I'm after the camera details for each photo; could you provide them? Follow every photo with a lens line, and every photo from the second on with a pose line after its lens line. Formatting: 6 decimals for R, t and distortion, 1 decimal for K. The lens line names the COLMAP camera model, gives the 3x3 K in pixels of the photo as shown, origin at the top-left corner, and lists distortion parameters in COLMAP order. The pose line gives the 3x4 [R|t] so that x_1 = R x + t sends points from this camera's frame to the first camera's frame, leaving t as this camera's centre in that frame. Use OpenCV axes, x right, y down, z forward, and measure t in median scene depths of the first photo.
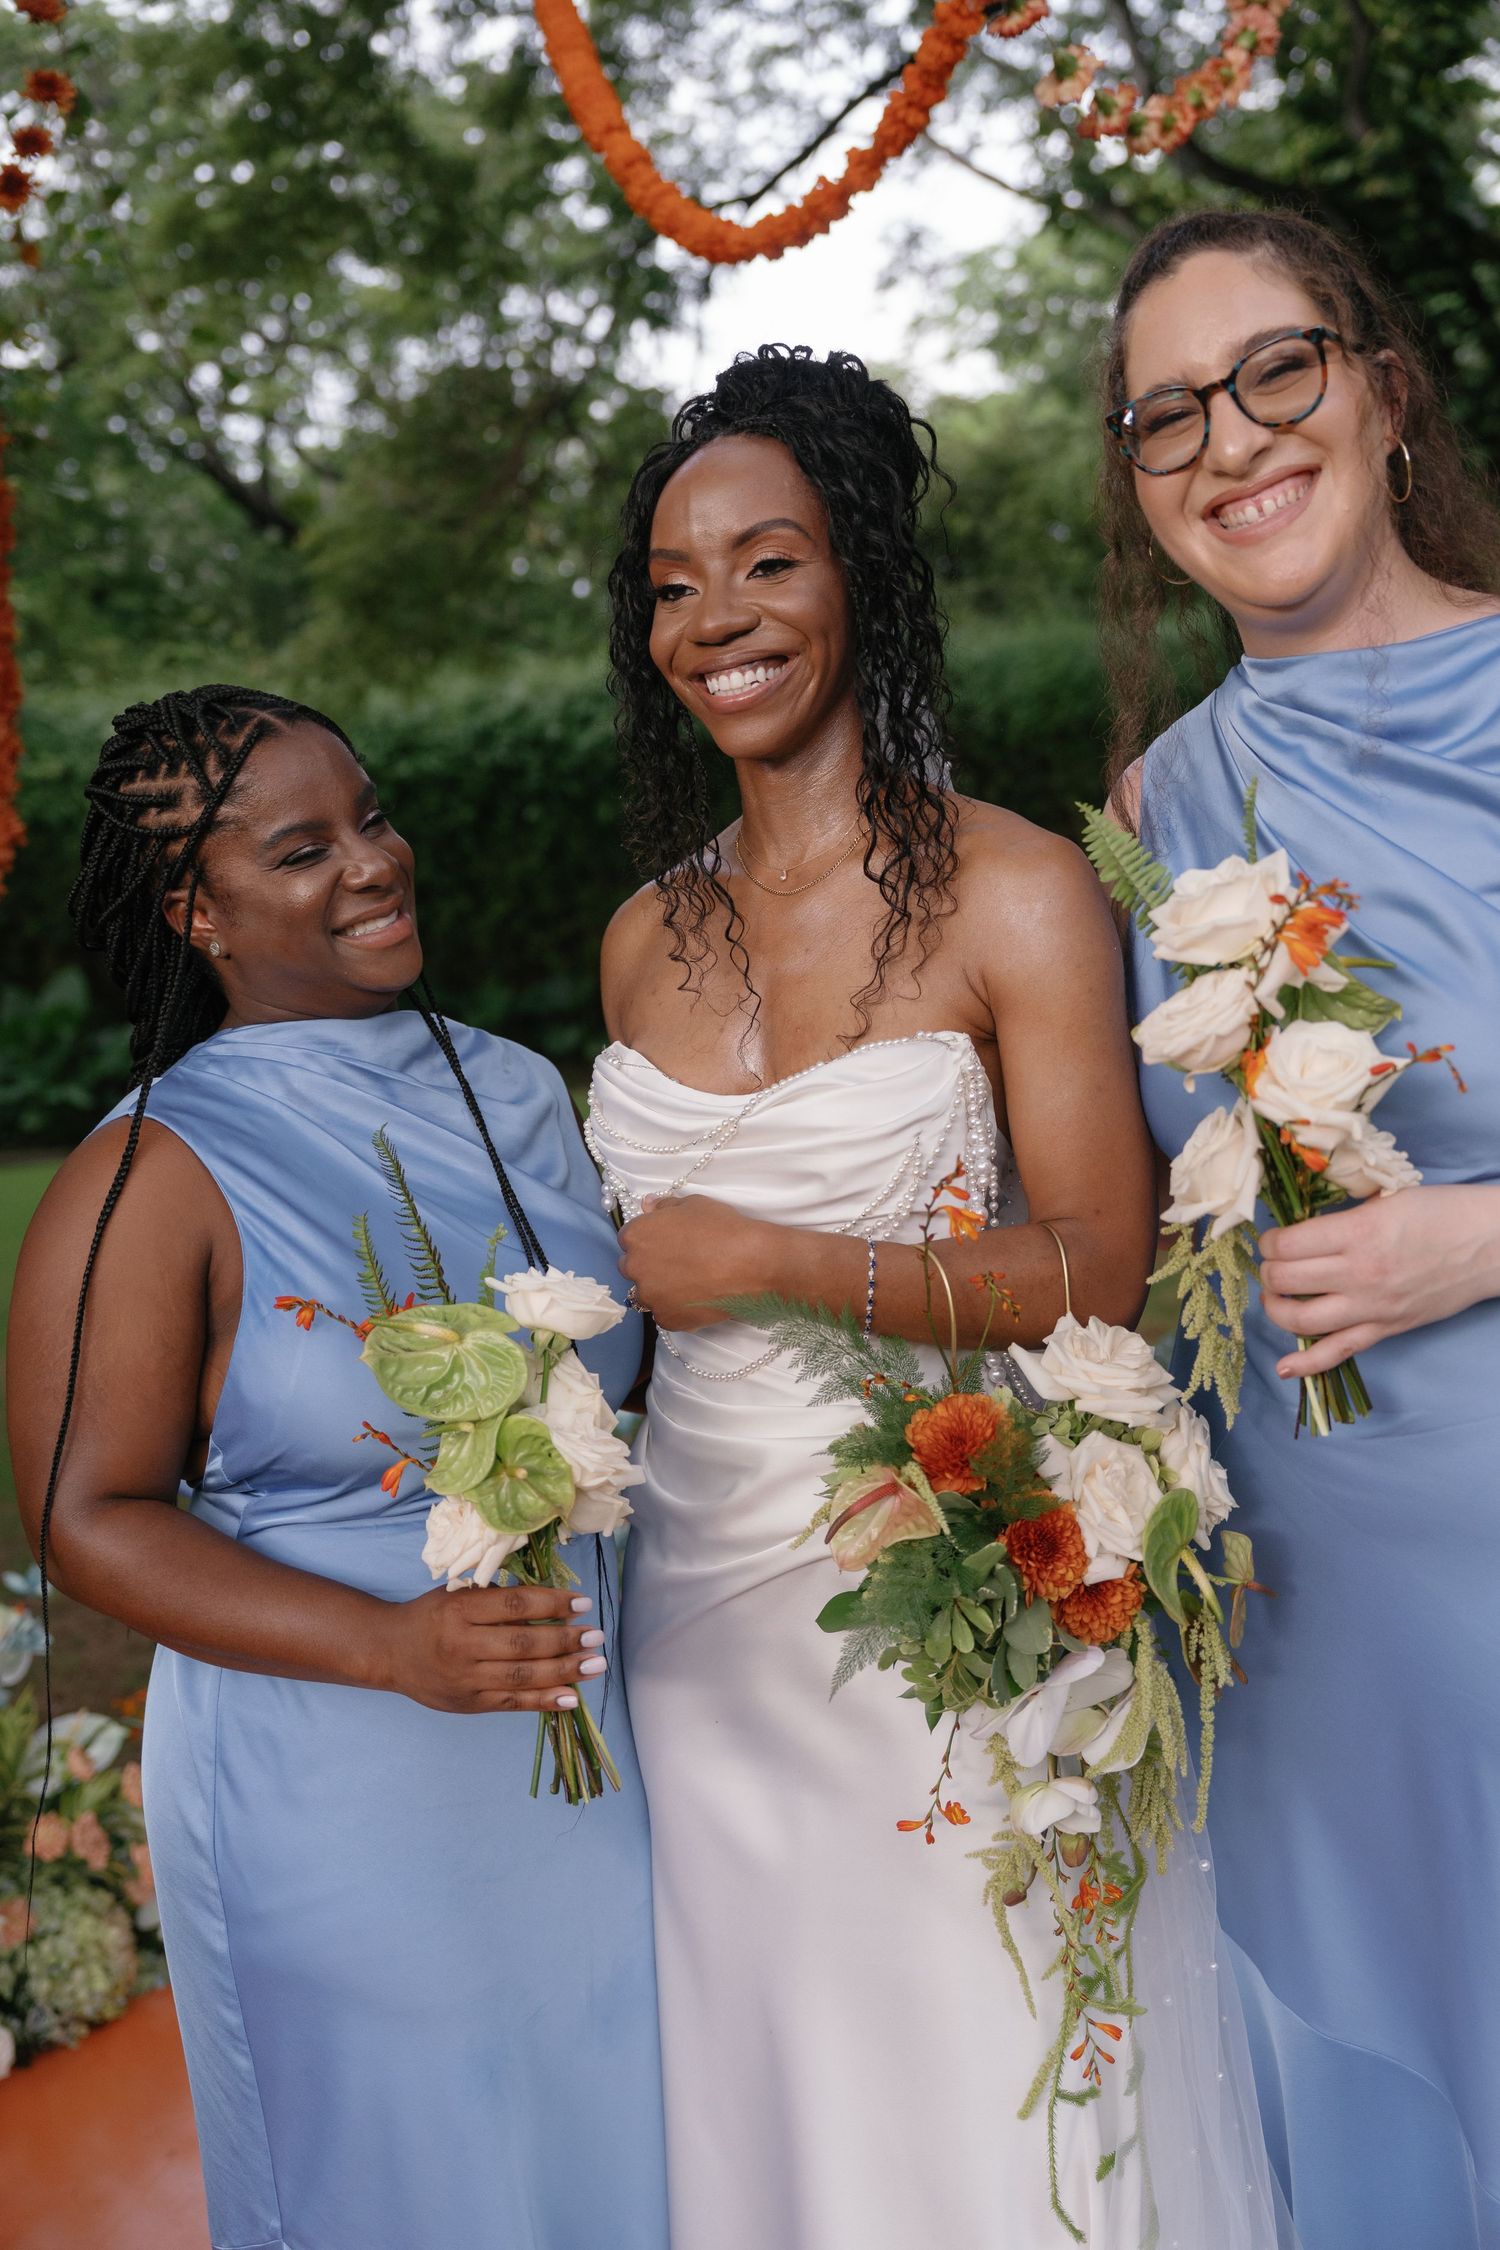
lens RADIAL K [[2393.1, 0, 750.0], [0, 2393.1, 1125.0], [0, 0, 1]] dist [0.034285, 0.006346]
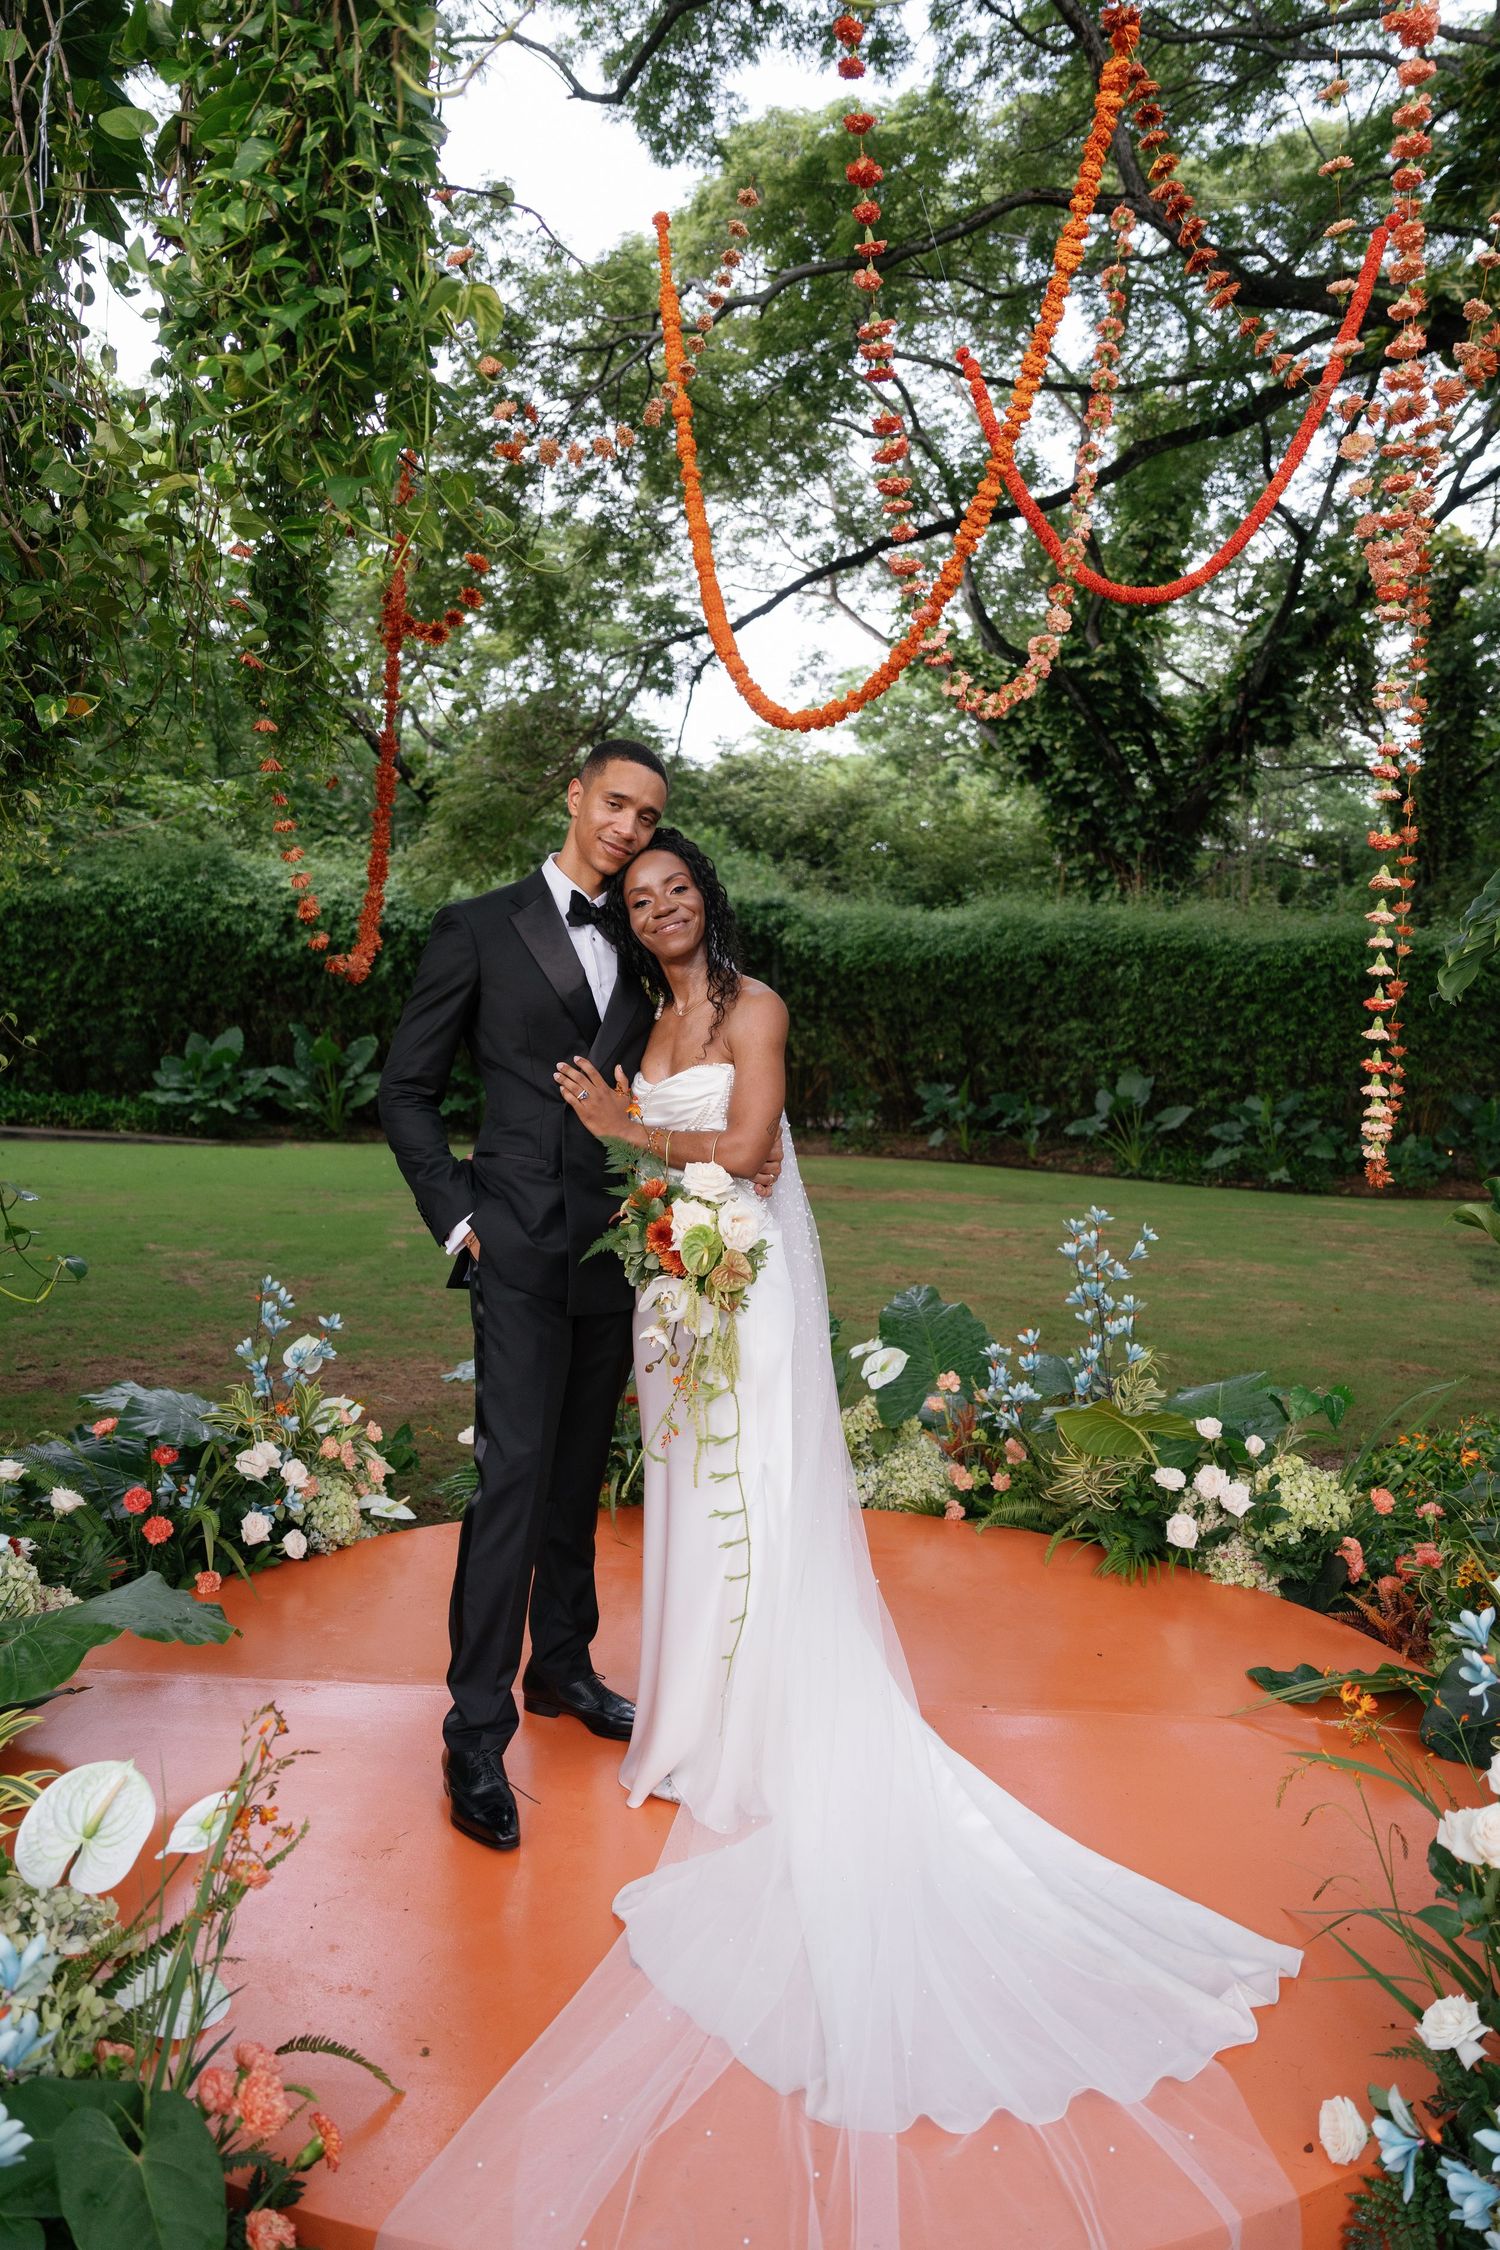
lens RADIAL K [[1562.0, 0, 750.0], [0, 1562.0, 1125.0], [0, 0, 1]] dist [-0.005218, -0.001140]
pose [[0.987745, 0.139513, 0.069973, -0.008834], [-0.135905, 0.989252, -0.053945, 0.006354], [-0.076747, 0.043774, 0.996089, -0.034511]]
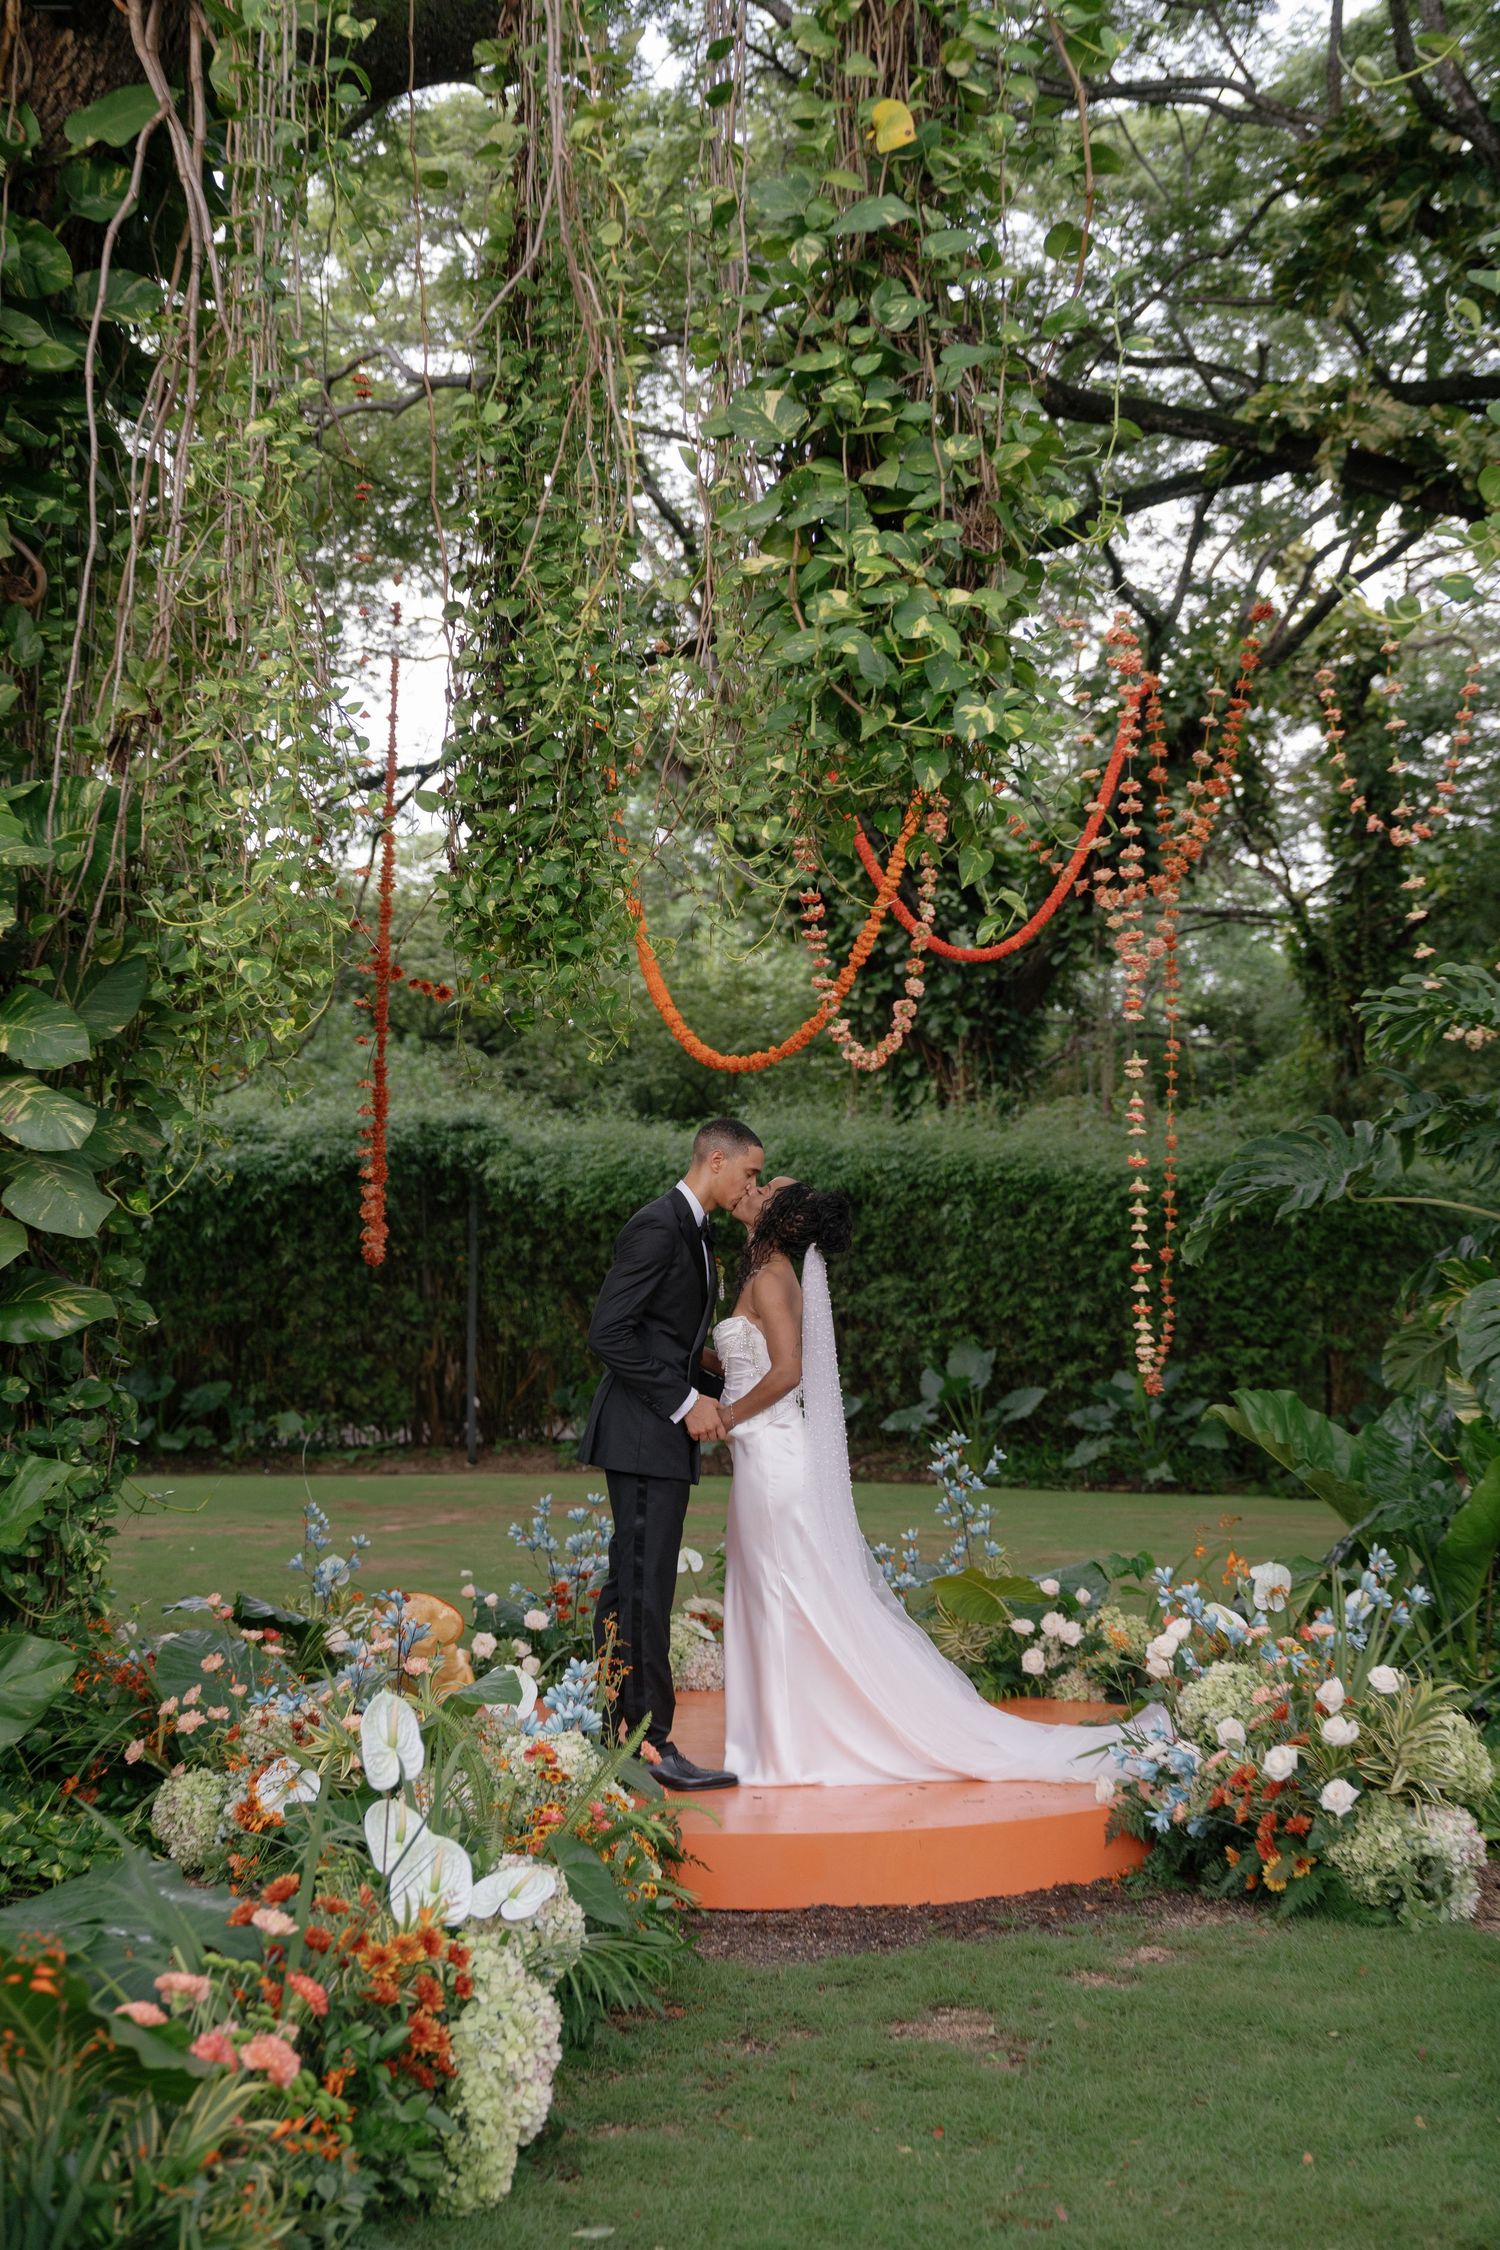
lens RADIAL K [[2625.0, 0, 750.0], [0, 2625.0, 1125.0], [0, 0, 1]] dist [-0.004652, -0.001261]
pose [[0.968058, 0.135204, 0.211147, -0.063191], [-0.093381, 0.975982, -0.196820, 0.031534], [-0.232687, 0.170816, 0.957433, -0.199250]]
